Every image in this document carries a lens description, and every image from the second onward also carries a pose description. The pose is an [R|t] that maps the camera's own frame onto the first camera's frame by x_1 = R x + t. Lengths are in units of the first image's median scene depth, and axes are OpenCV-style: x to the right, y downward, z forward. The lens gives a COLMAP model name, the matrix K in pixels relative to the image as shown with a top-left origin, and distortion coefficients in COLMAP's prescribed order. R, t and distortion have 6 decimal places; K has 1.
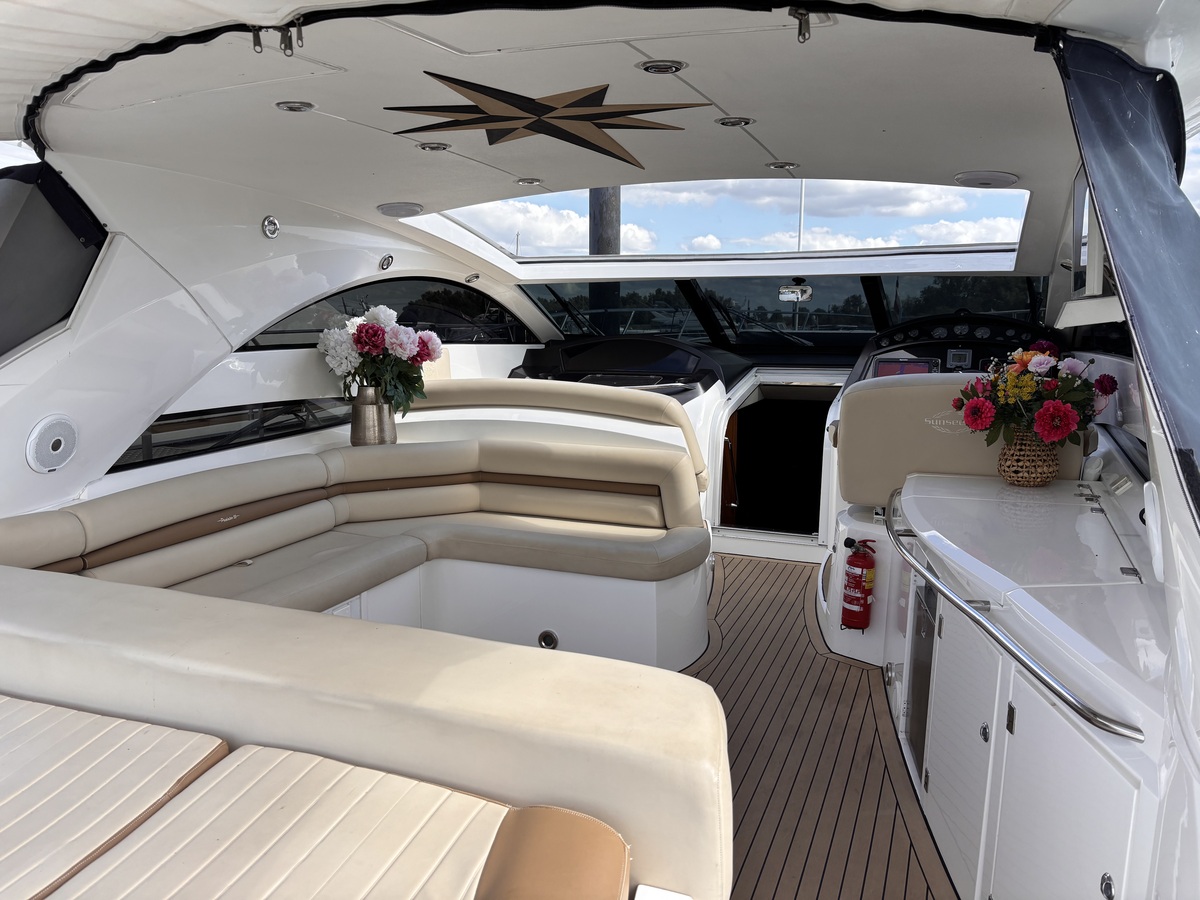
lens RADIAL K [[890.4, 0, 585.6], [0, 890.4, 450.4], [0, 0, 1]] dist [0.054444, -0.046379]
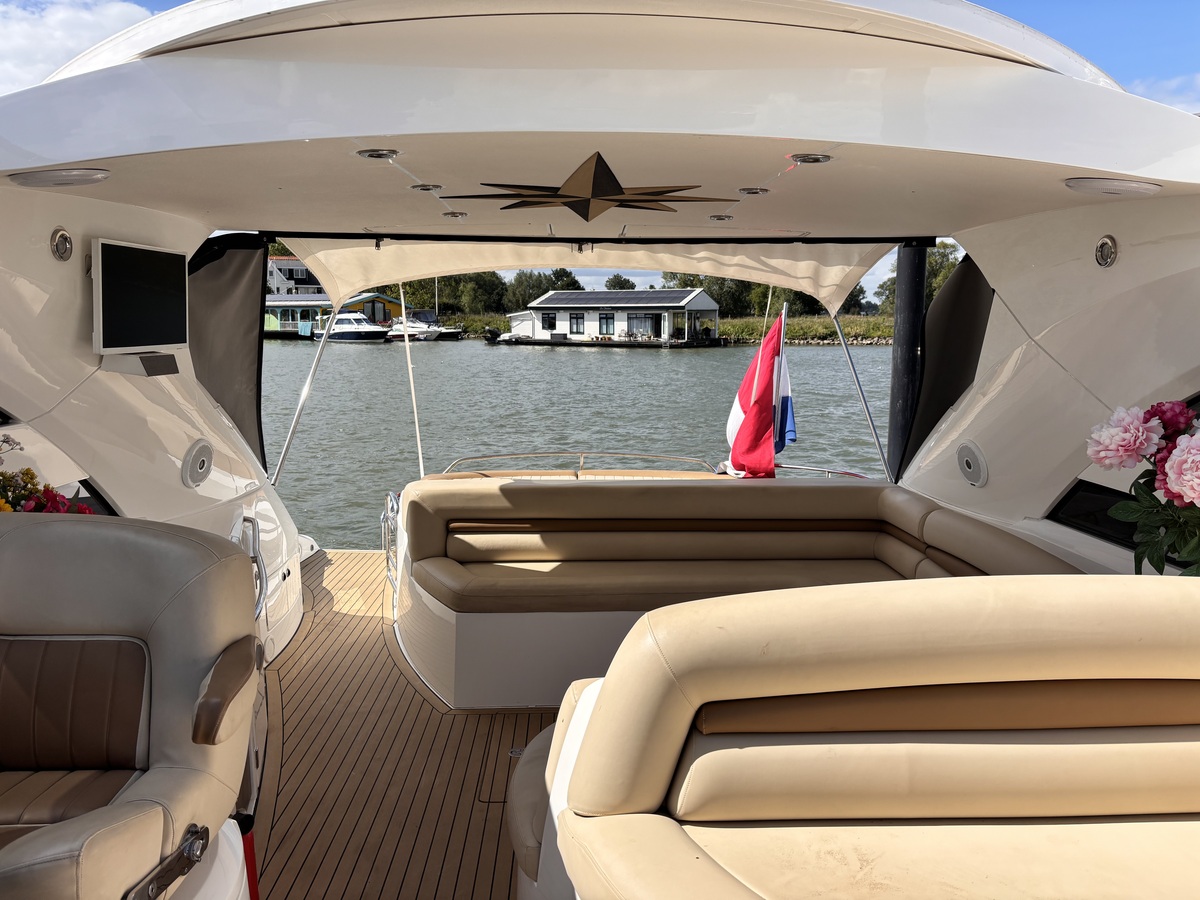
lens RADIAL K [[931.1, 0, 600.0], [0, 931.1, 450.0], [0, 0, 1]] dist [0.058932, -0.062822]
pose [[-0.911342, 0.060137, -0.407234, 0.353266], [-0.063690, 0.956761, 0.283817, -0.311938], [0.406693, 0.284591, -0.868106, 1.685837]]
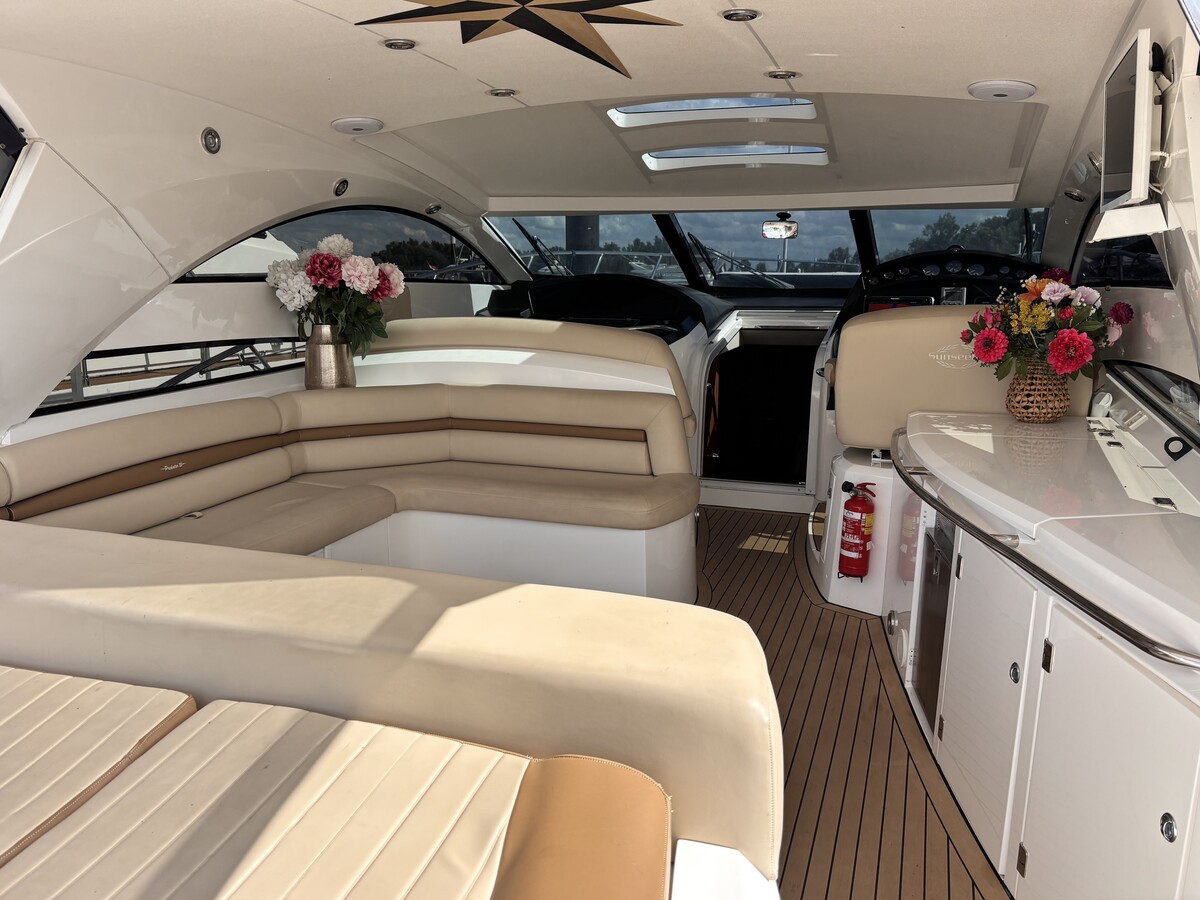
lens RADIAL K [[931.1, 0, 600.0], [0, 931.1, 450.0], [0, 0, 1]] dist [0.058932, -0.062822]
pose [[0.998149, -0.008540, 0.060212, -0.028819], [0.005953, 0.999057, 0.043017, 0.023234], [-0.060523, -0.042579, 0.997258, 0.038179]]
